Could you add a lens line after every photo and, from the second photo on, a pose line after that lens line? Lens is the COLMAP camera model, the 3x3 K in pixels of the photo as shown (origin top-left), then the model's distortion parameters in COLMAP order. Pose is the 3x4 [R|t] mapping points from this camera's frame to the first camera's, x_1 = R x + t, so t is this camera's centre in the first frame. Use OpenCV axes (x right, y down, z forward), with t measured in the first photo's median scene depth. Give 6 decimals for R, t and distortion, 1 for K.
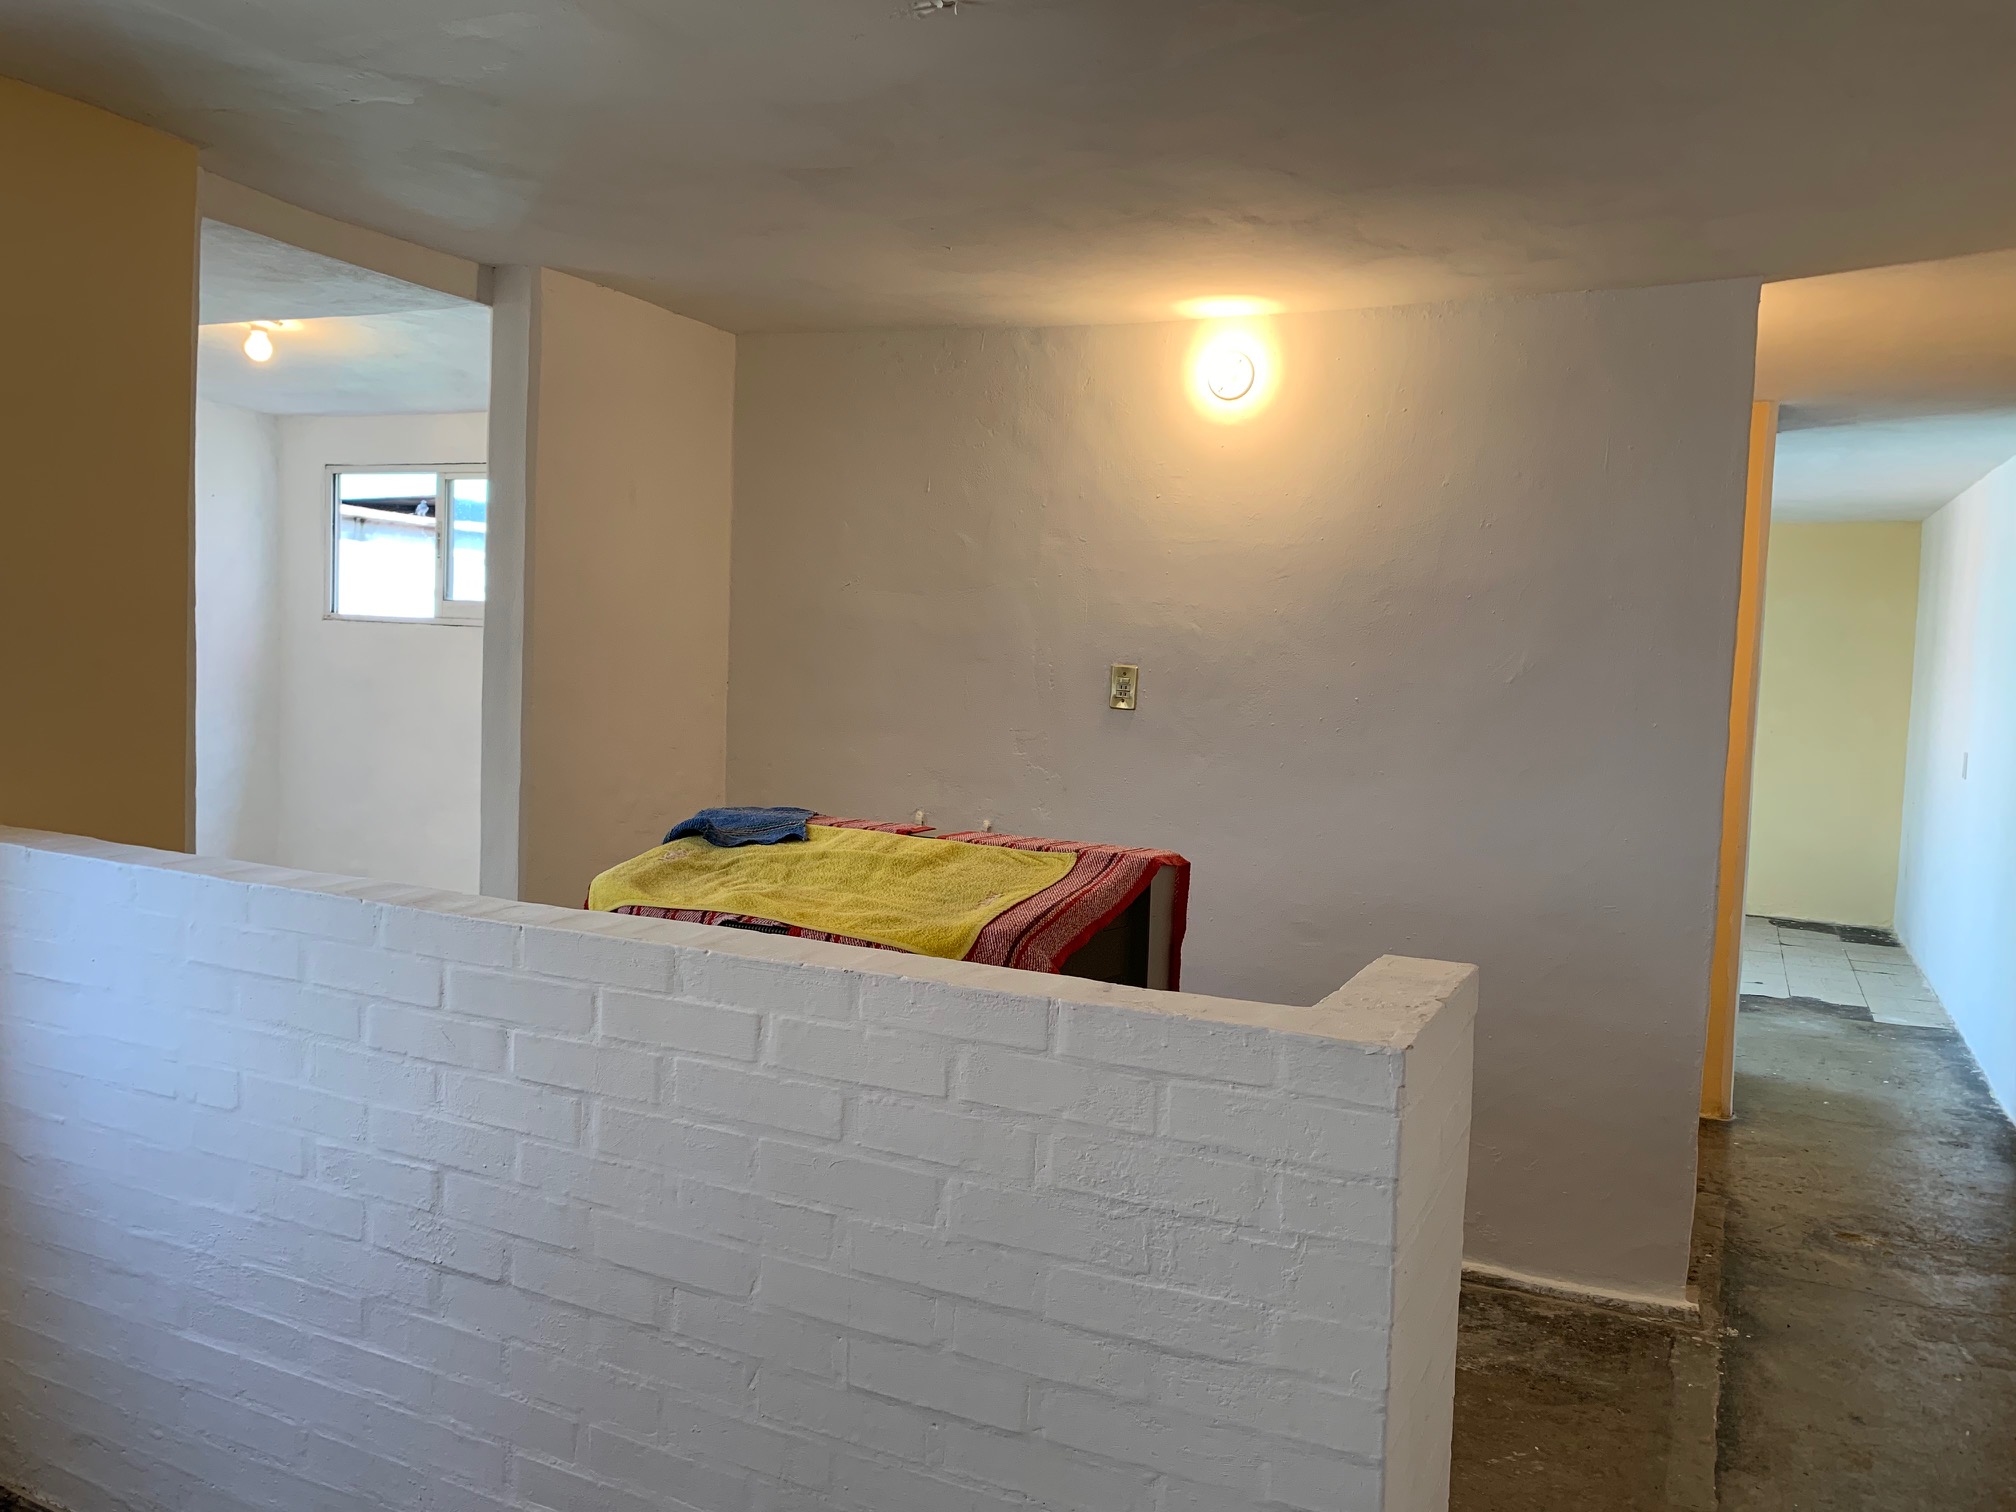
lens RADIAL K [[1511.3, 0, 1000.4], [0, 1511.3, 746.1], [0, 0, 1]] dist [0.008348, -0.005311]
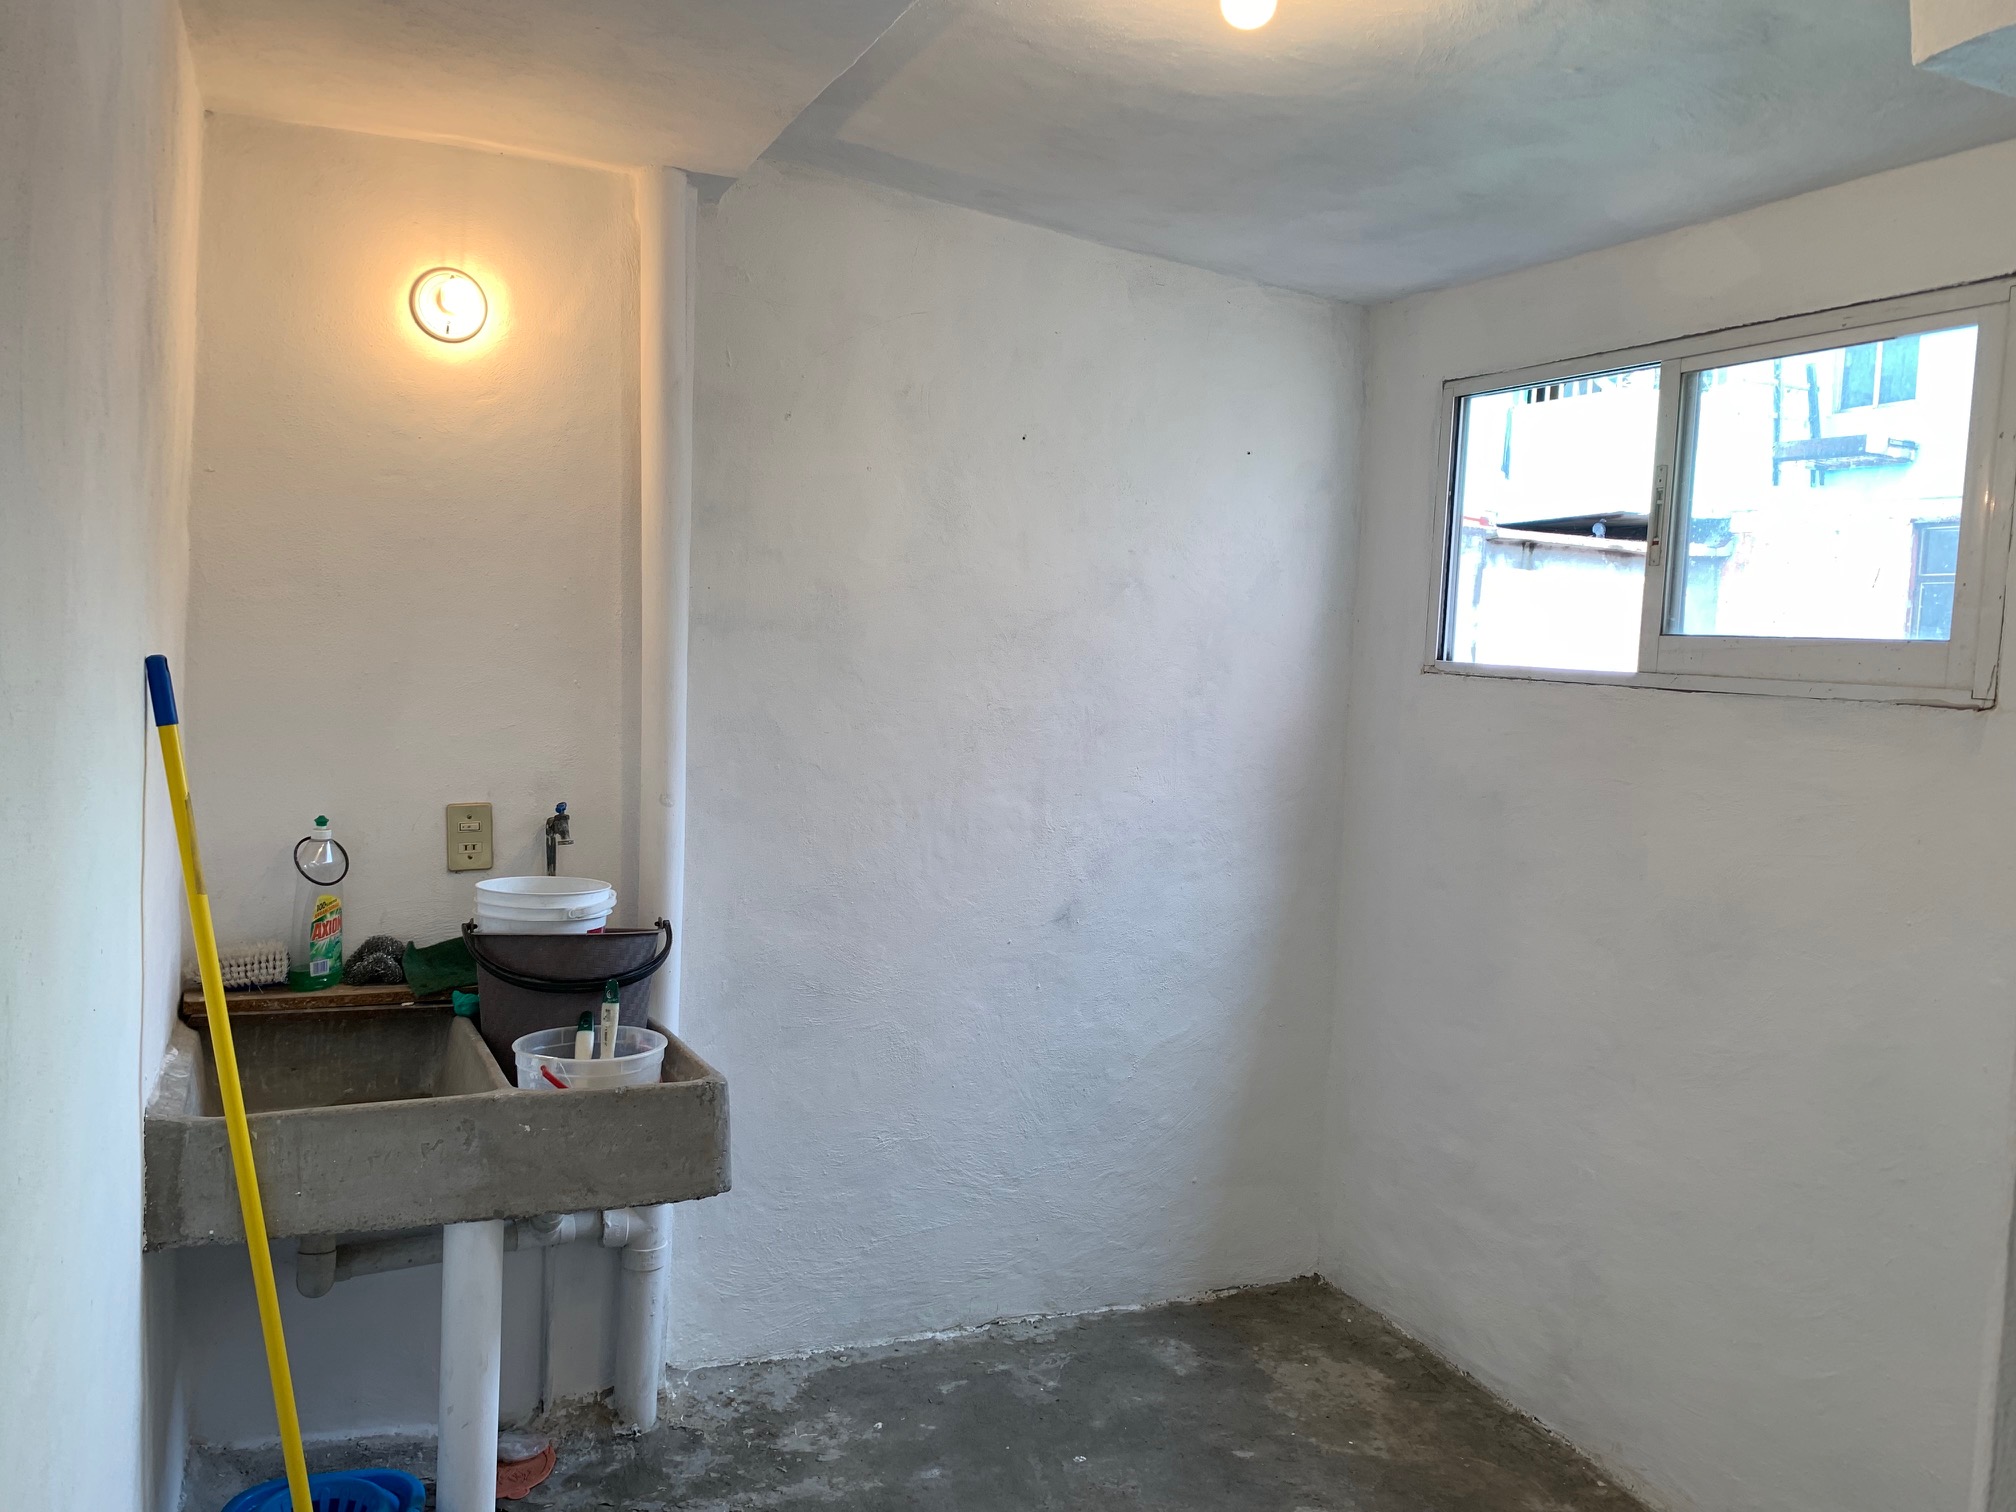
lens RADIAL K [[1511.3, 0, 1003.4], [0, 1511.3, 753.2], [0, 0, 1]] dist [0.008348, -0.005311]
pose [[0.742301, 0.046495, -0.668451, -0.208027], [-0.060763, 0.998150, 0.001952, -0.049345], [0.667305, 0.039168, 0.743754, 0.528549]]
